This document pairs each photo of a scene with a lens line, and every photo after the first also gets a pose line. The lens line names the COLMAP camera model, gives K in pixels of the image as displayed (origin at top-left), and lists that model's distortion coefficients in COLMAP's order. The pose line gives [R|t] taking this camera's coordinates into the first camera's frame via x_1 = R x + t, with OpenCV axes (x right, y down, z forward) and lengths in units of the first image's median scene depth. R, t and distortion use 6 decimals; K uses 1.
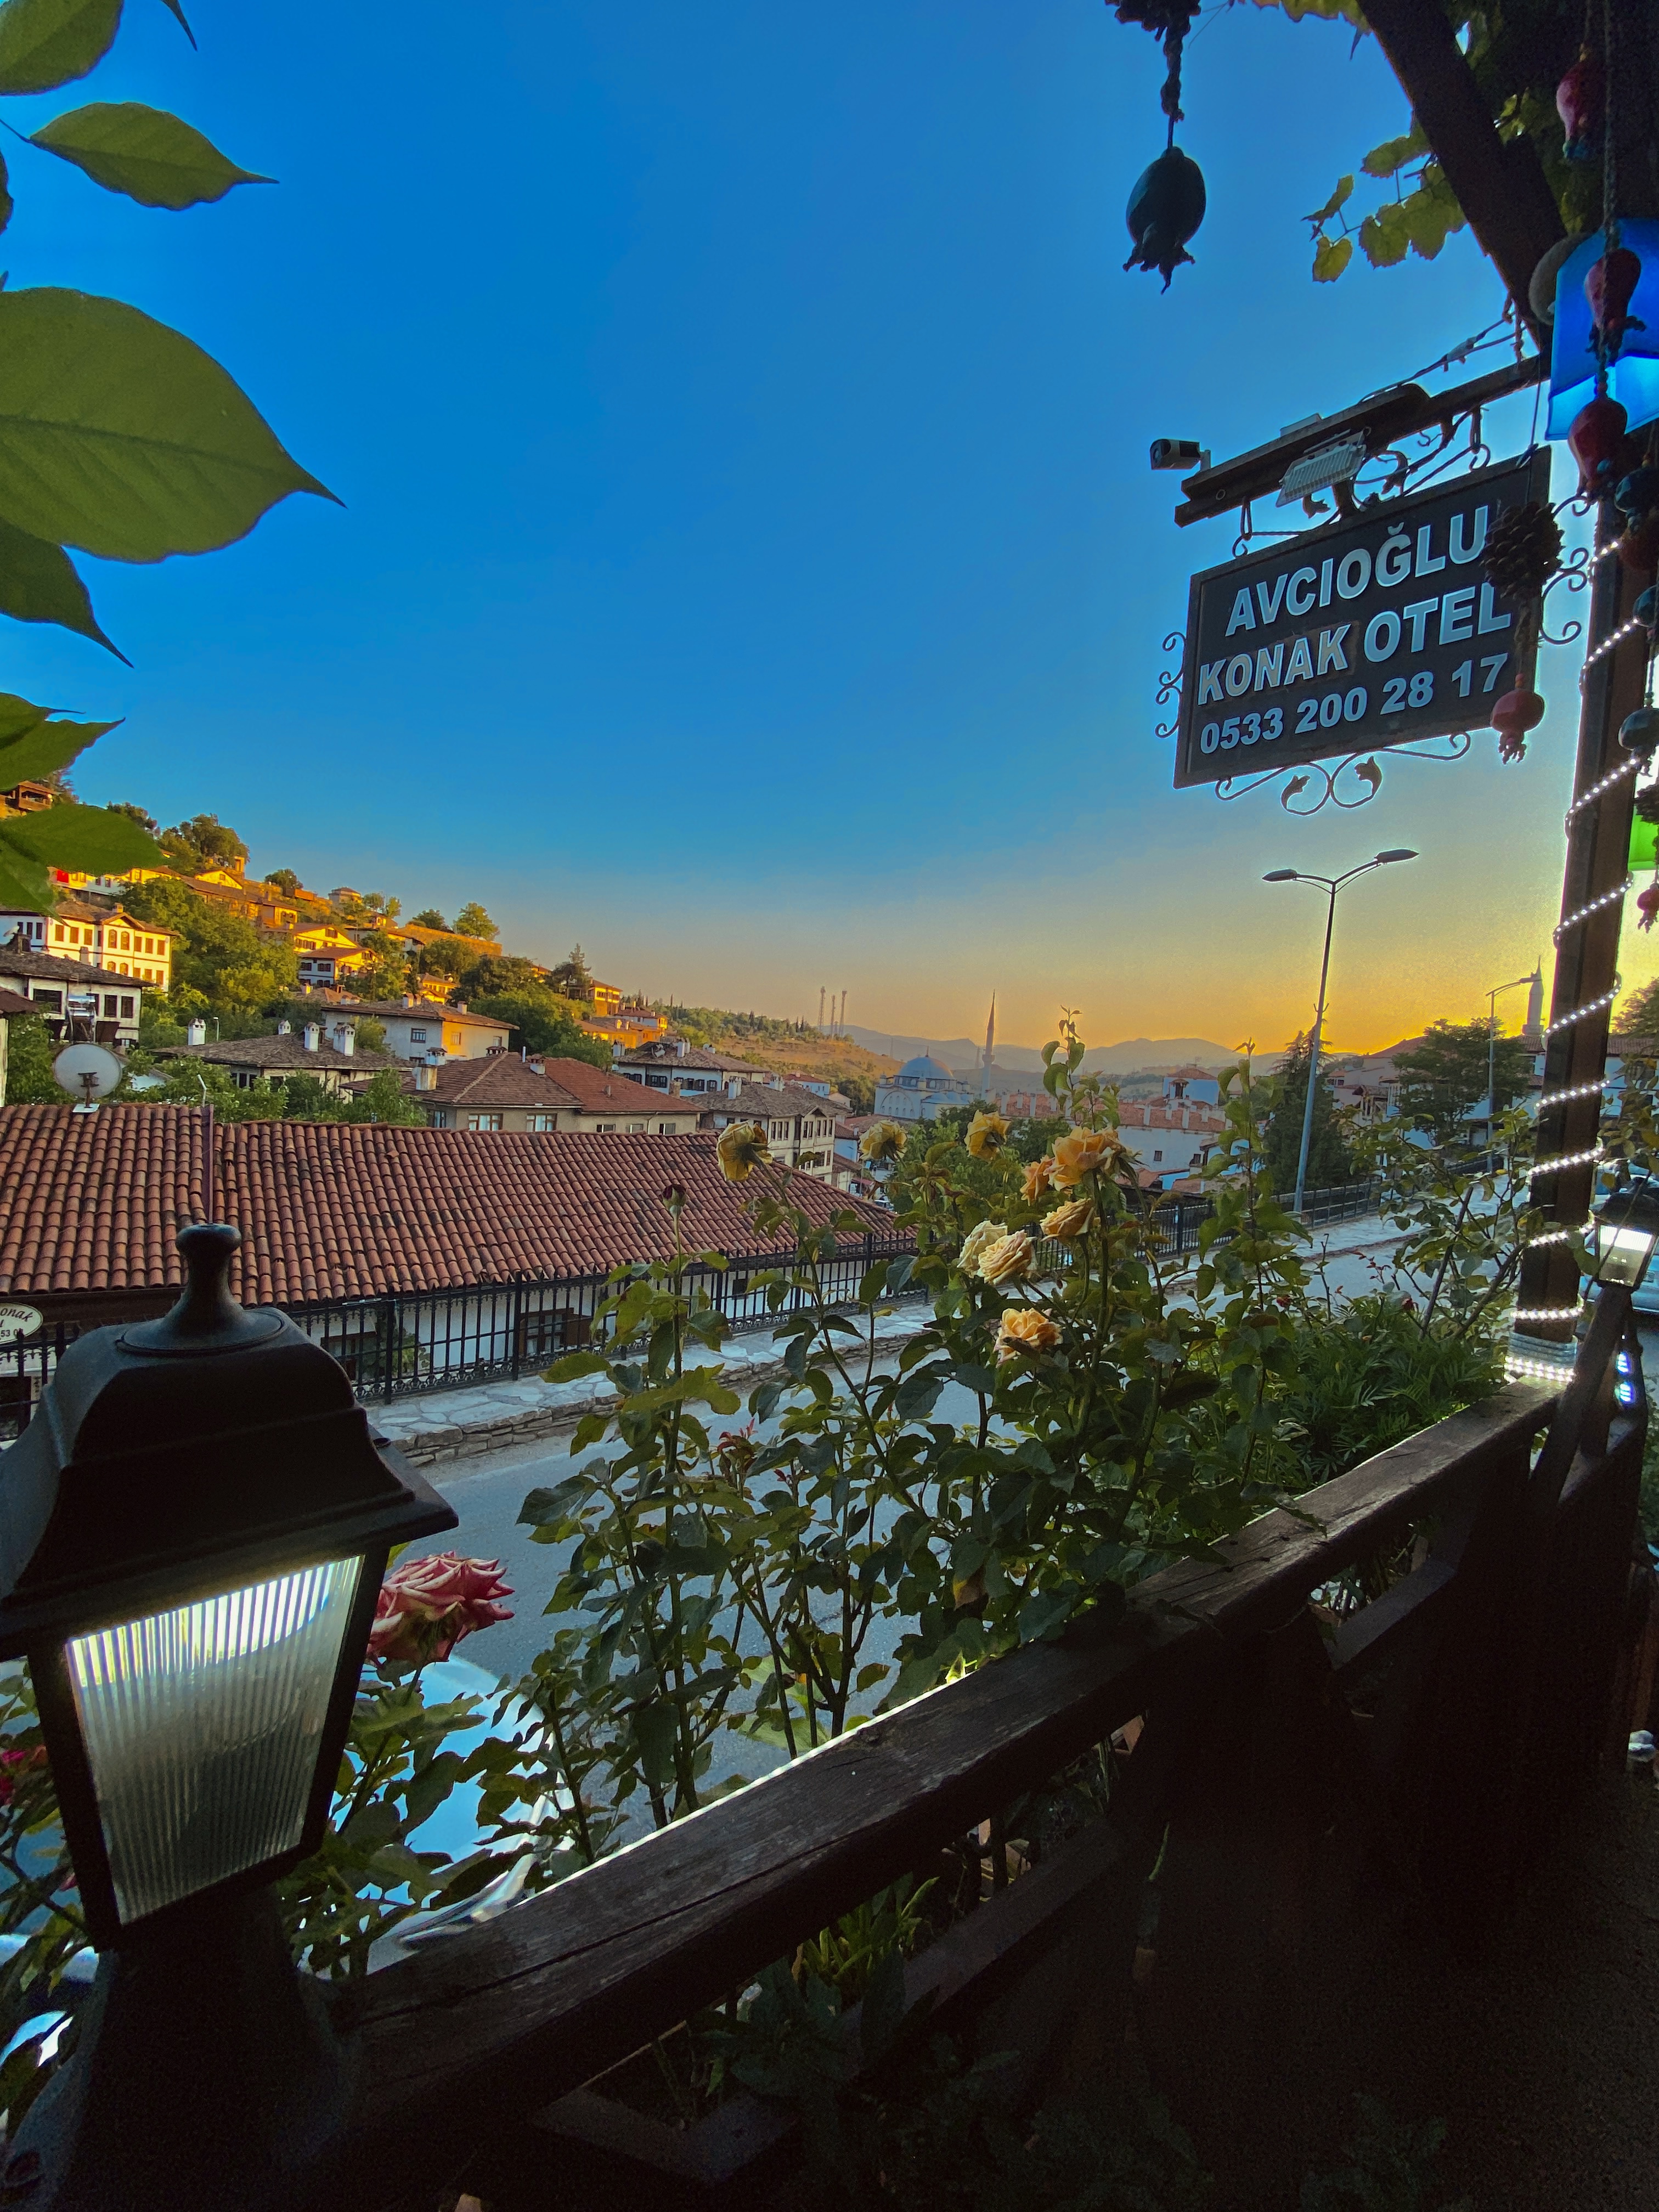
lens RADIAL K [[891.7, 0, 829.5], [0, 891.7, 1106.0], [0, 0, 1]] dist [0.025944, -0.026330]
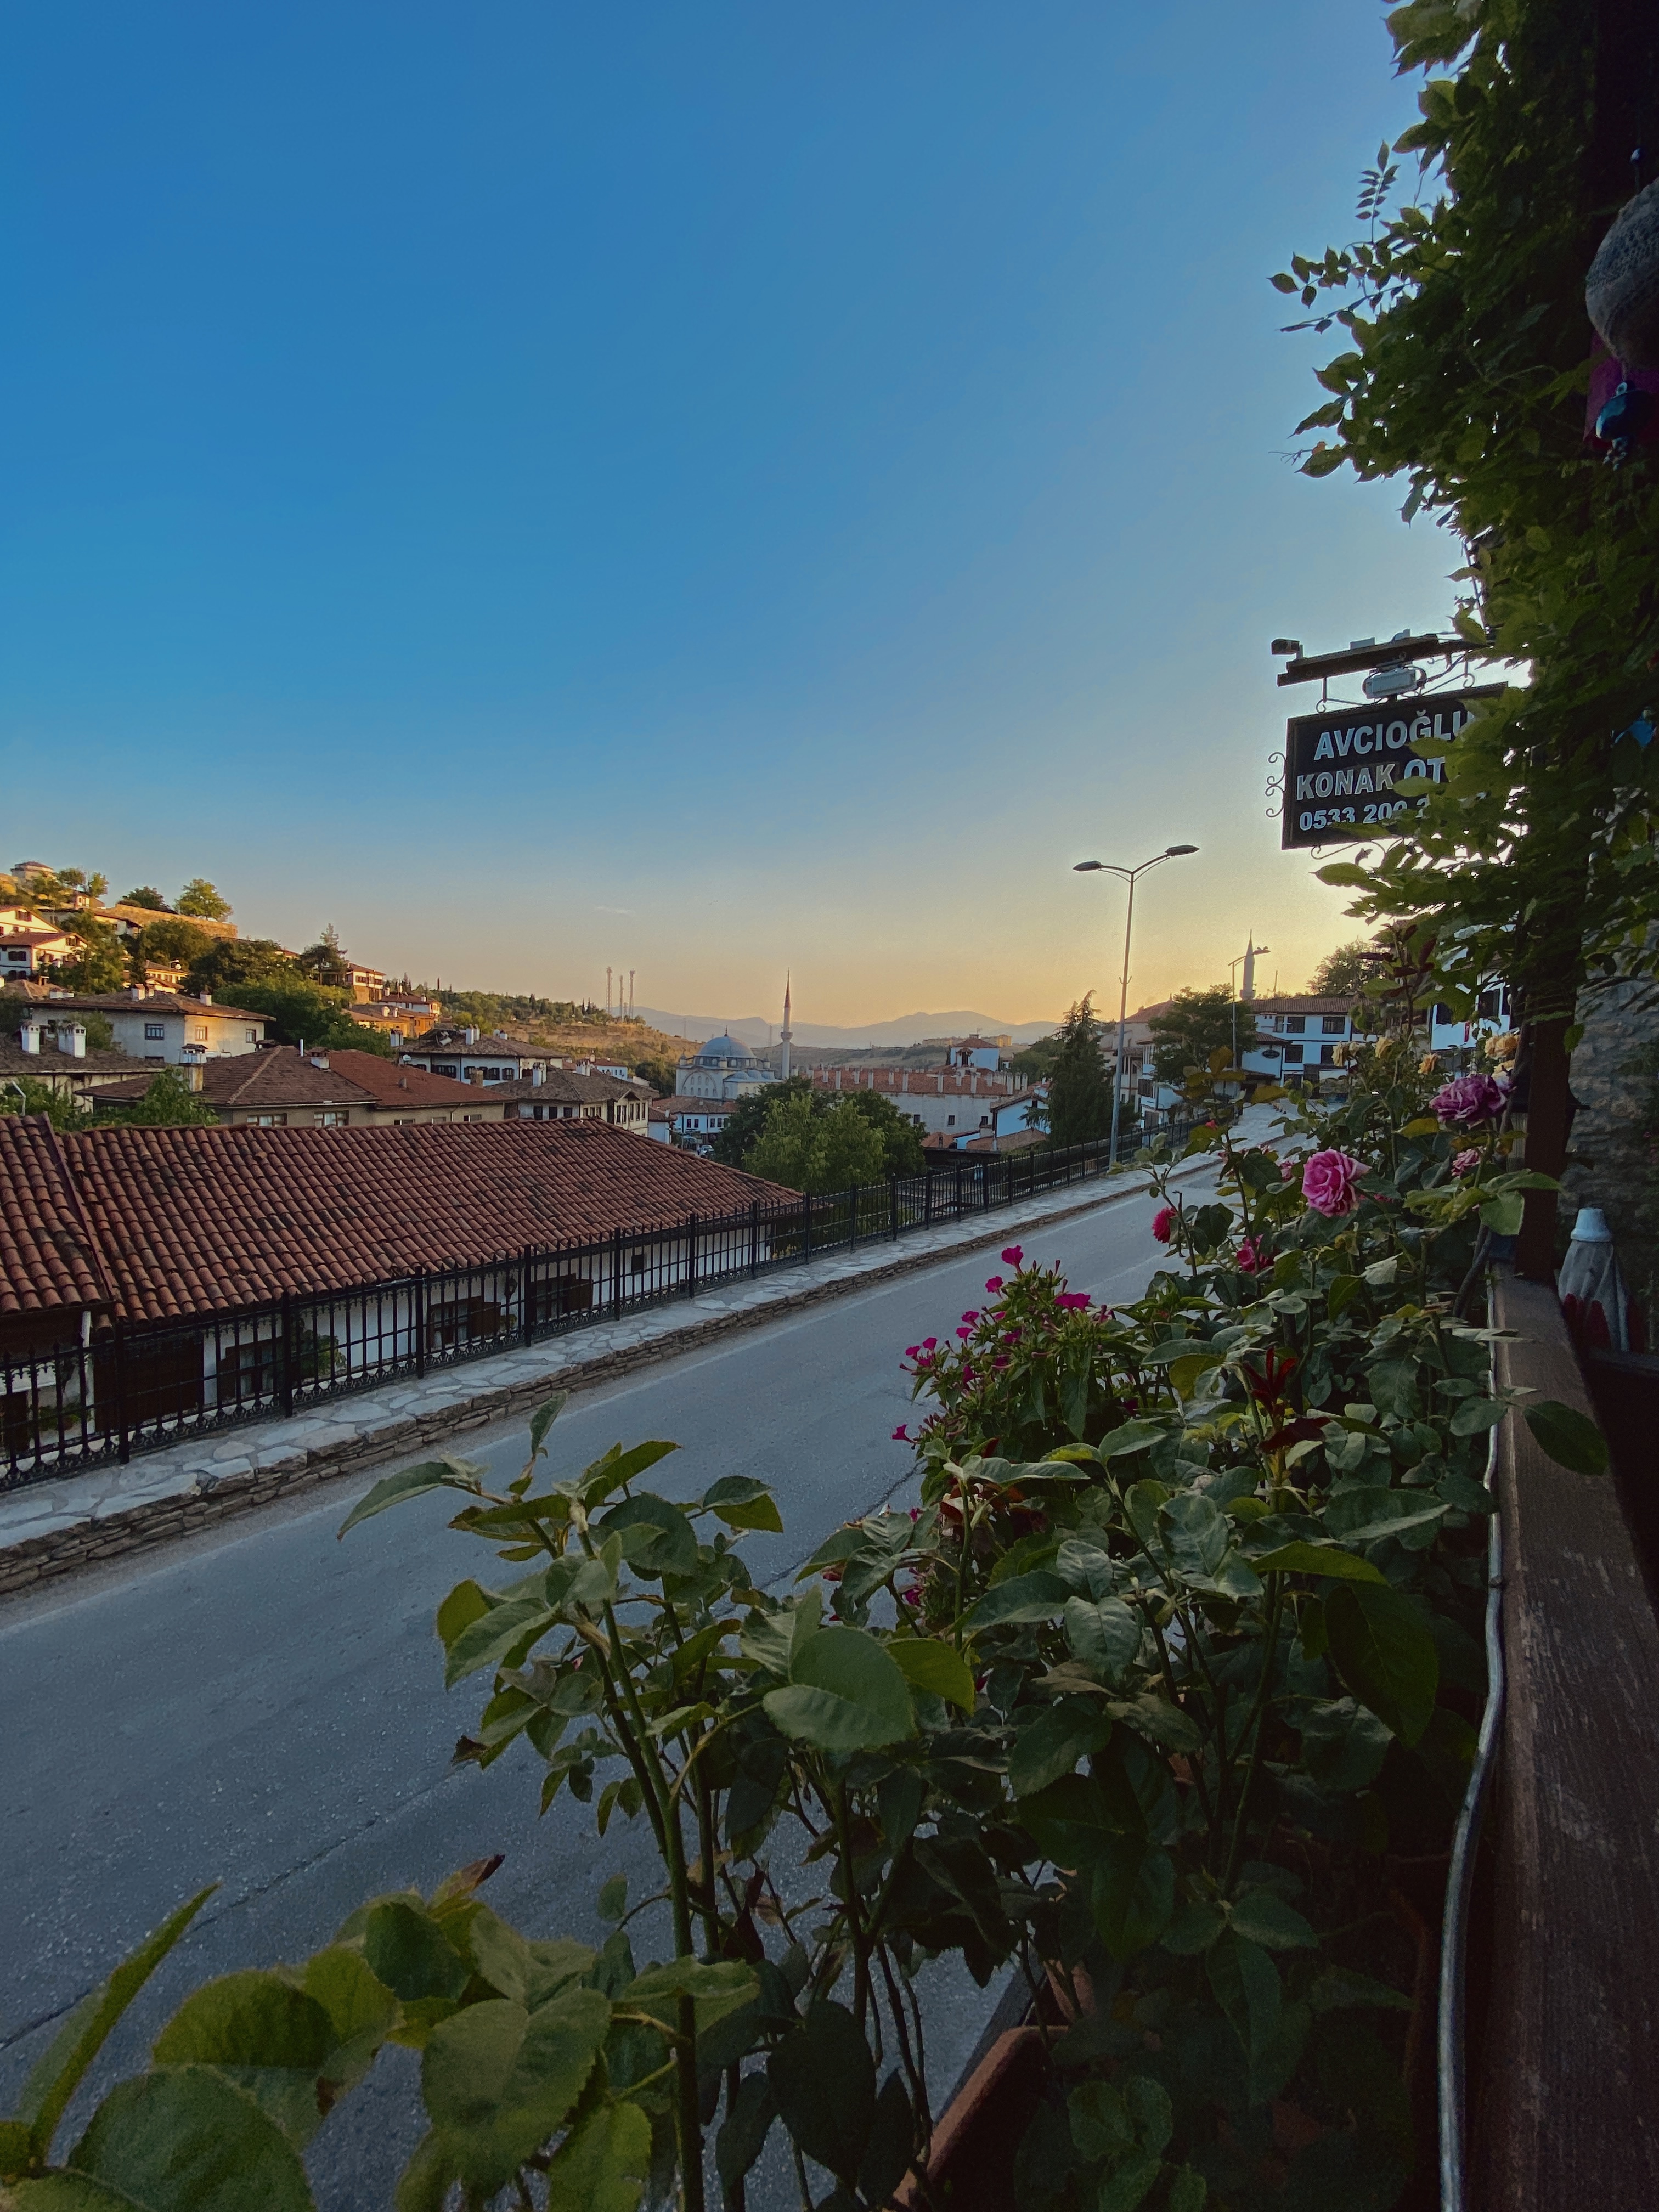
lens RADIAL K [[891.7, 0, 829.5], [0, 891.7, 1106.0], [0, 0, 1]] dist [0.025944, -0.026330]
pose [[0.972233, -0.053146, 0.227902, -0.138694], [0.047821, 0.998440, 0.028831, 0.003918], [-0.229079, -0.017132, 0.973257, -0.069045]]
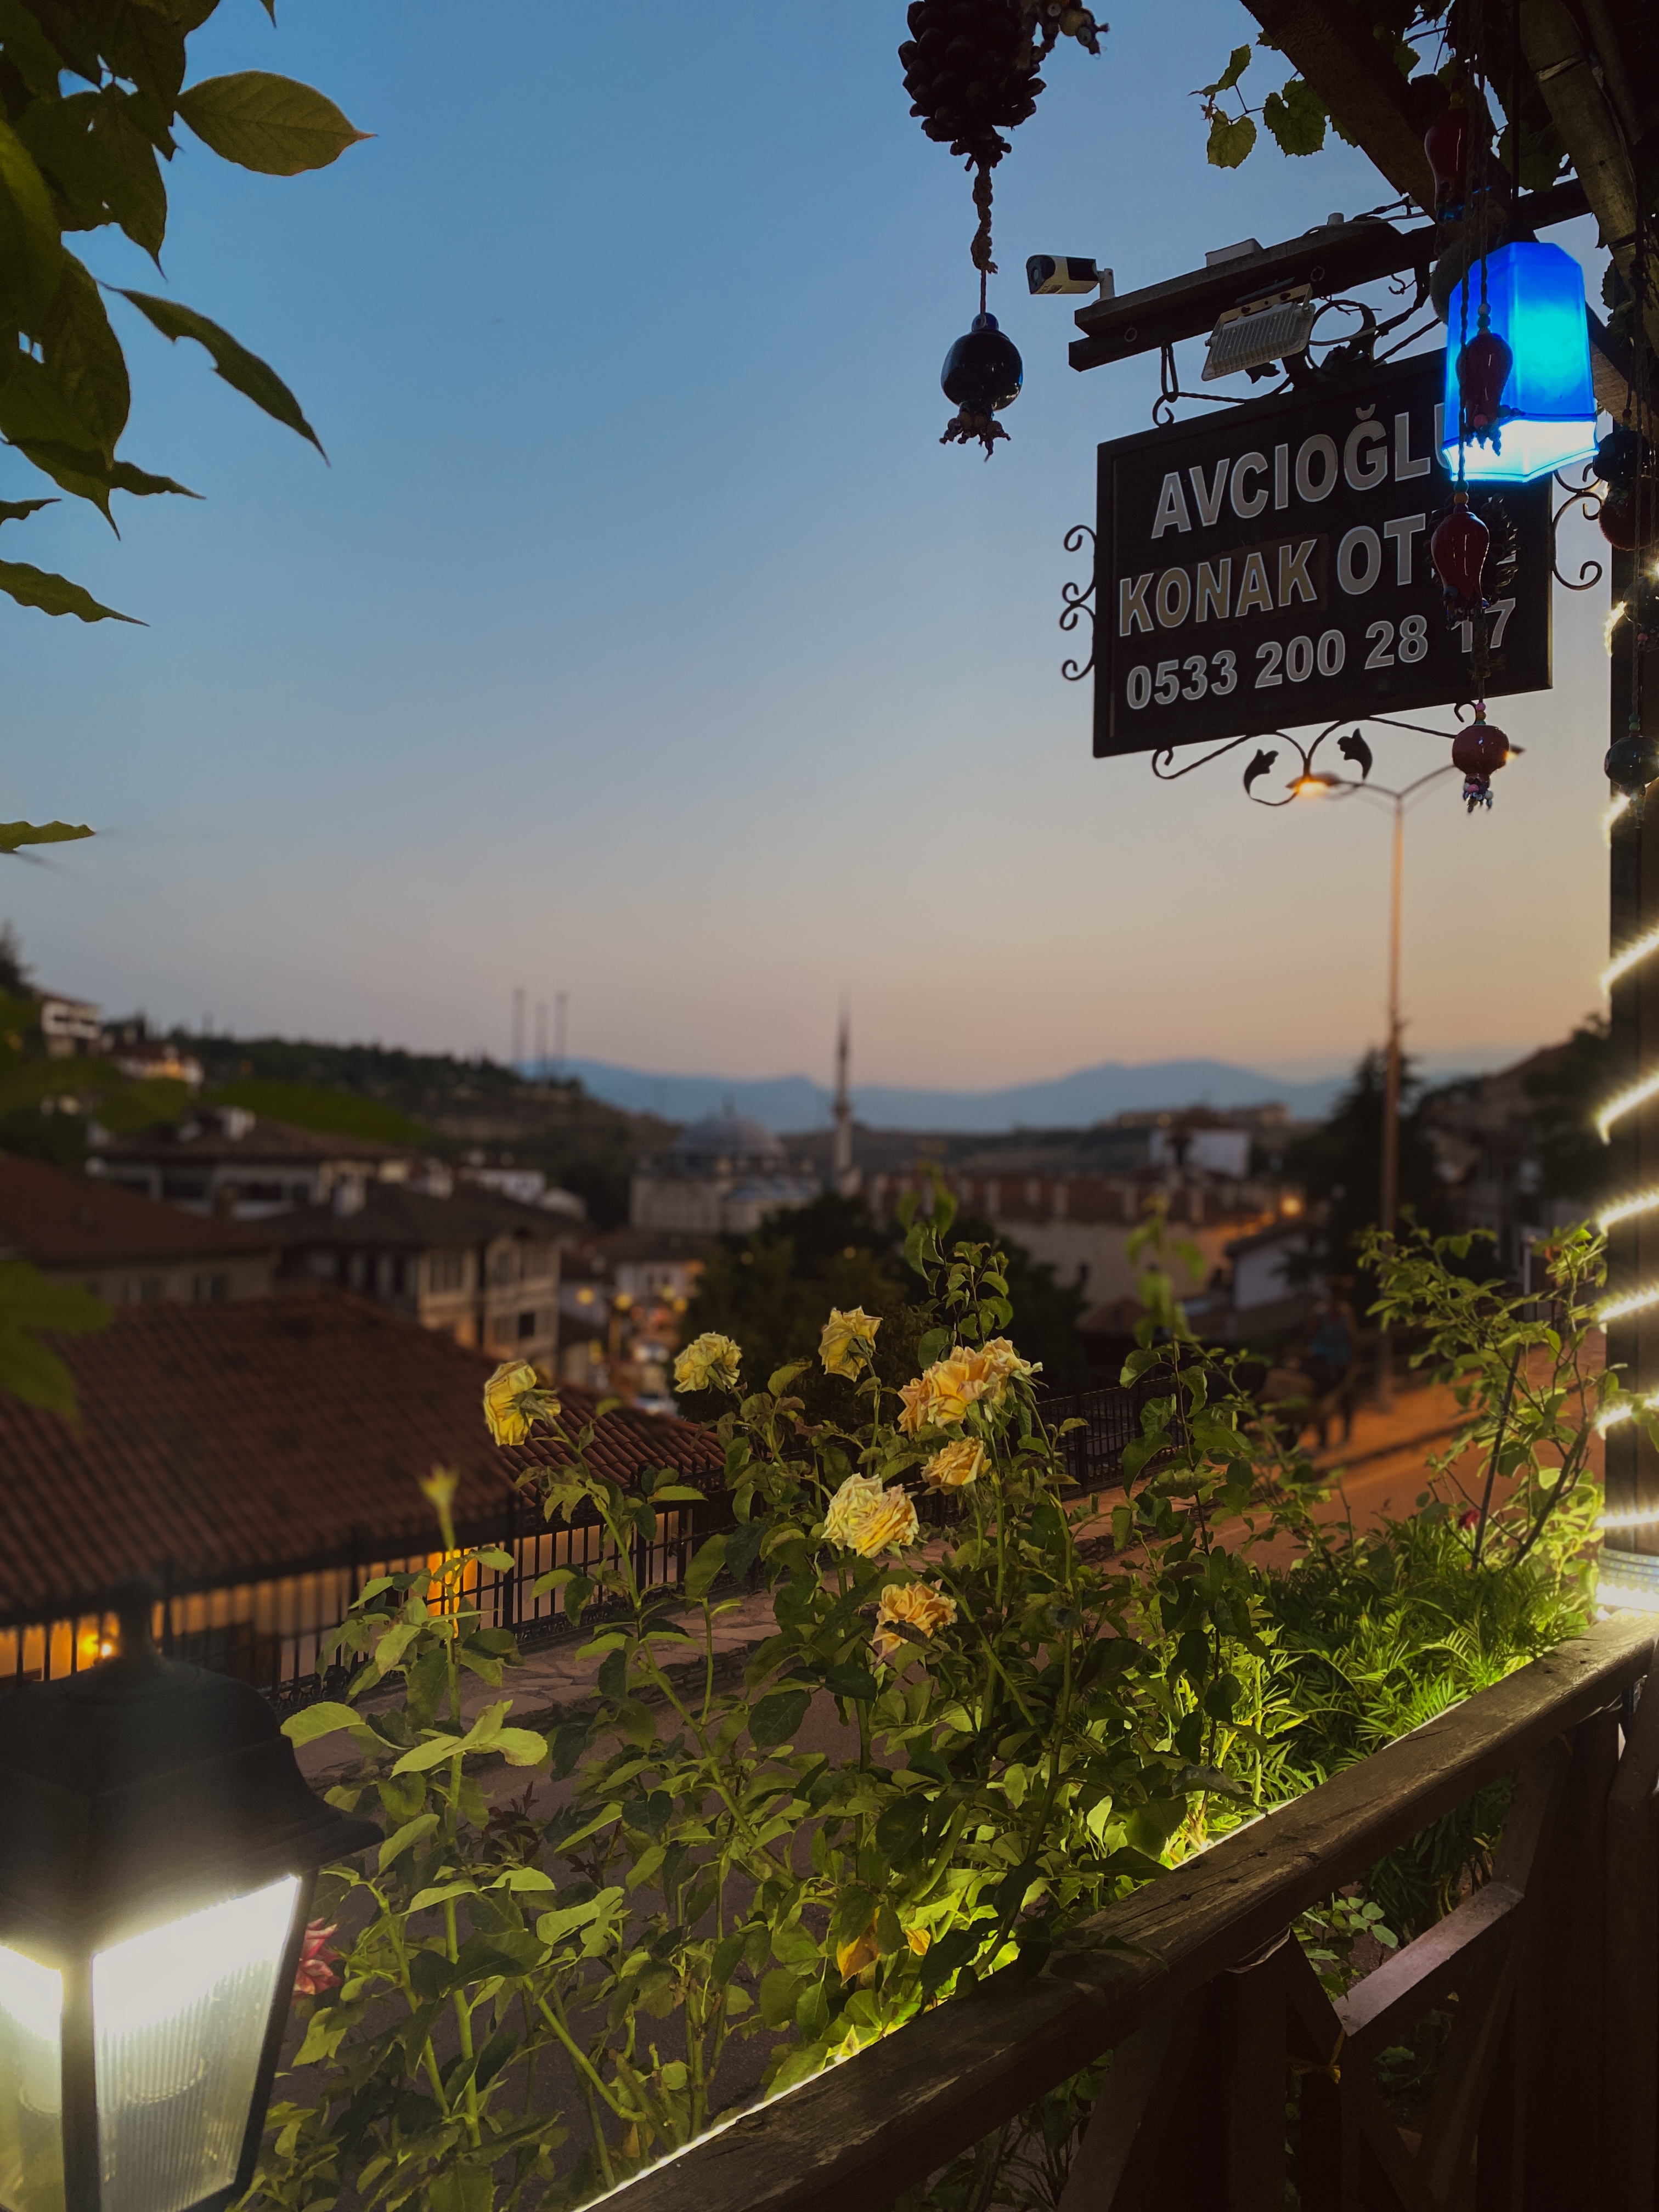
lens RADIAL K [[1706.7, 0, 847.9], [0, 1706.7, 1103.3], [0, 0, 1]] dist [0.021589, -0.015693]
pose [[0.982558, -0.047112, 0.179888, -0.005380], [0.058059, 0.996737, -0.056082, -0.007158], [-0.176659, 0.065548, 0.982087, -0.031637]]
